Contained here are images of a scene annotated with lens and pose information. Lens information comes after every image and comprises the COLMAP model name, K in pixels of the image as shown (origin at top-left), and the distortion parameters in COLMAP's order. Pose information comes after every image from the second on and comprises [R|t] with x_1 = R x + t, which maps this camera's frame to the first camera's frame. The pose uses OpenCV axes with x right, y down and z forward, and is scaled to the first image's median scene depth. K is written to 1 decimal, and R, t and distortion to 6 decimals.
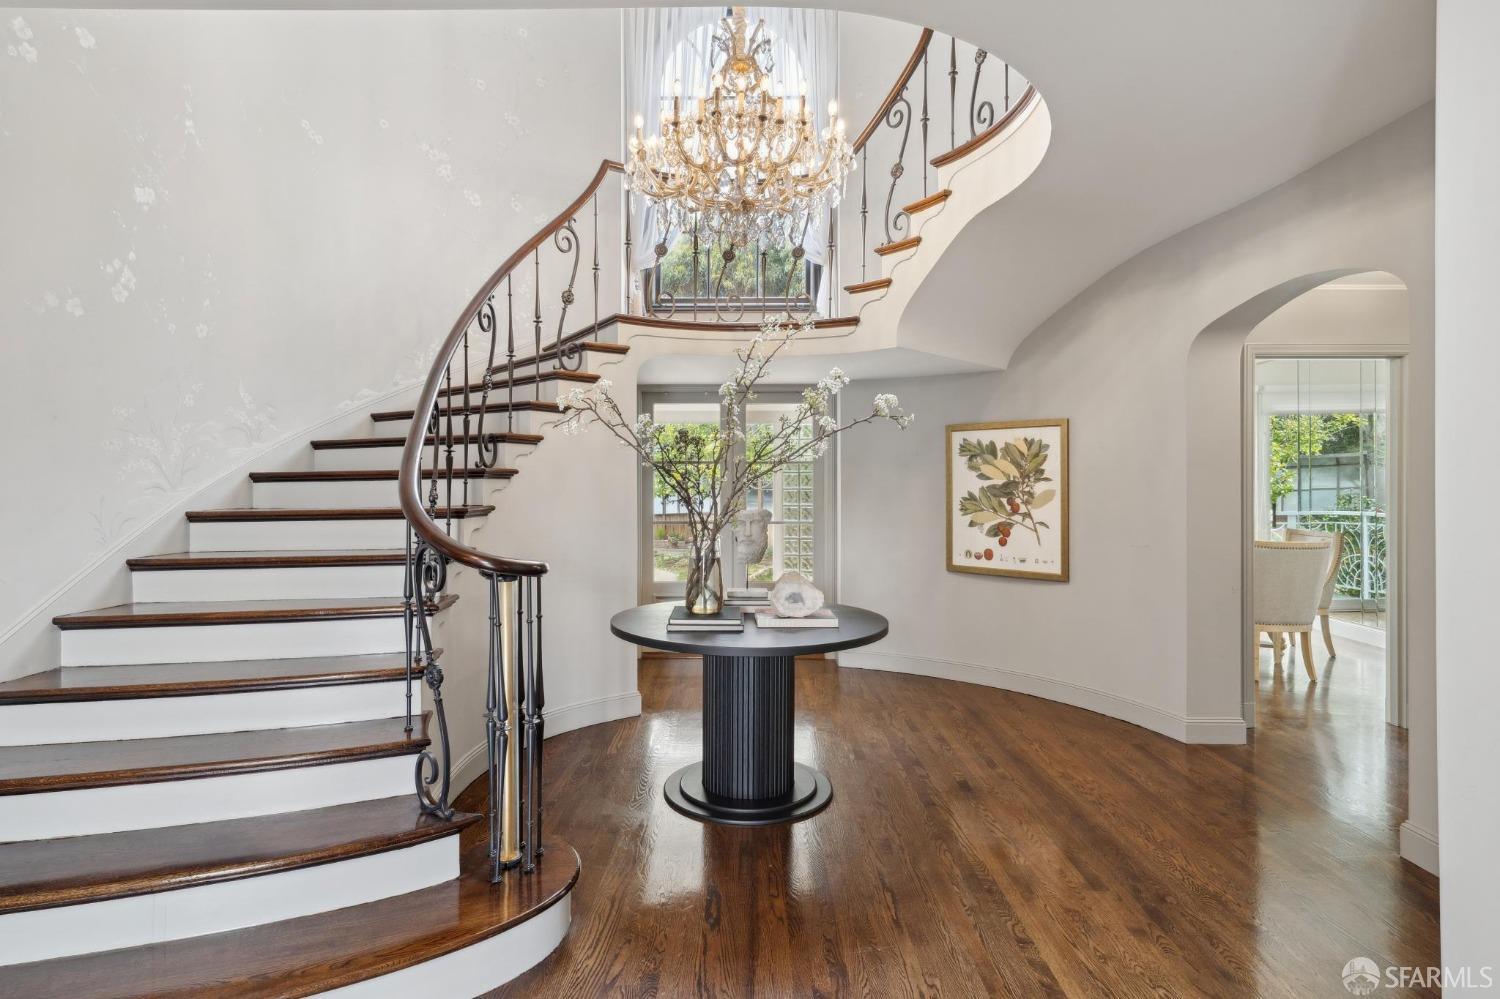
lens RADIAL K [[733.3, 0, 752.2], [0, 733.3, 470.2], [0, 0, 1]] dist [-0.001074, -0.000139]
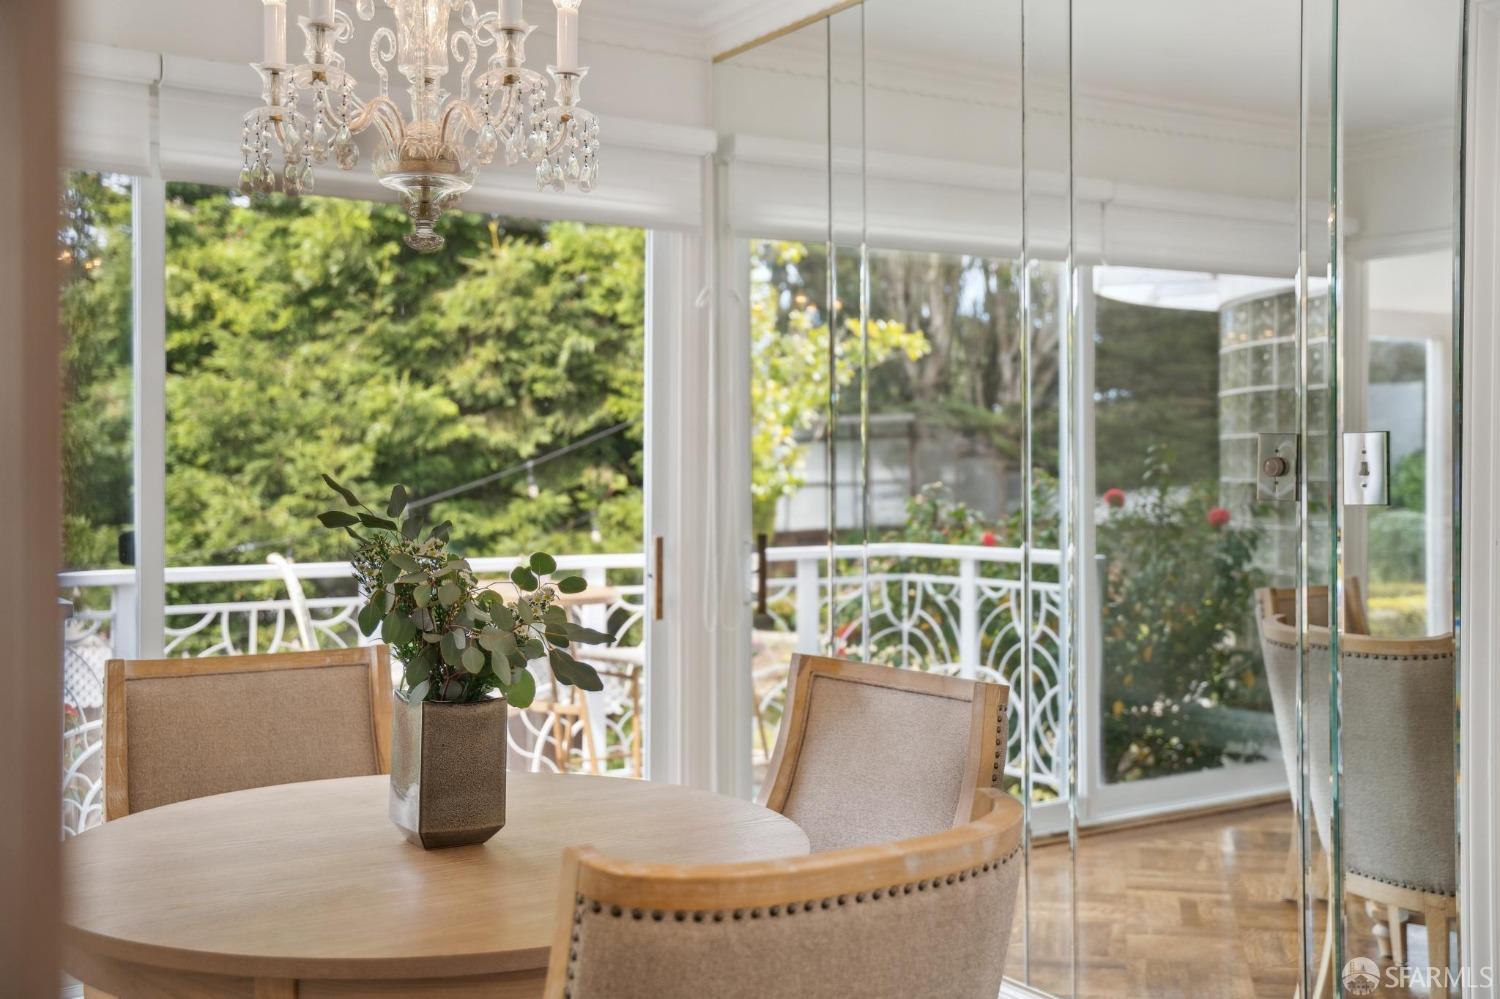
lens RADIAL K [[733.3, 0, 752.2], [0, 733.3, 470.2], [0, 0, 1]] dist [-0.001074, -0.000139]
pose [[0.835859, -0.000959, 0.548944, 0.538464], [-0.006165, 0.999919, 0.011134, 0.015316], [-0.548910, -0.012690, 0.835785, 0.743336]]
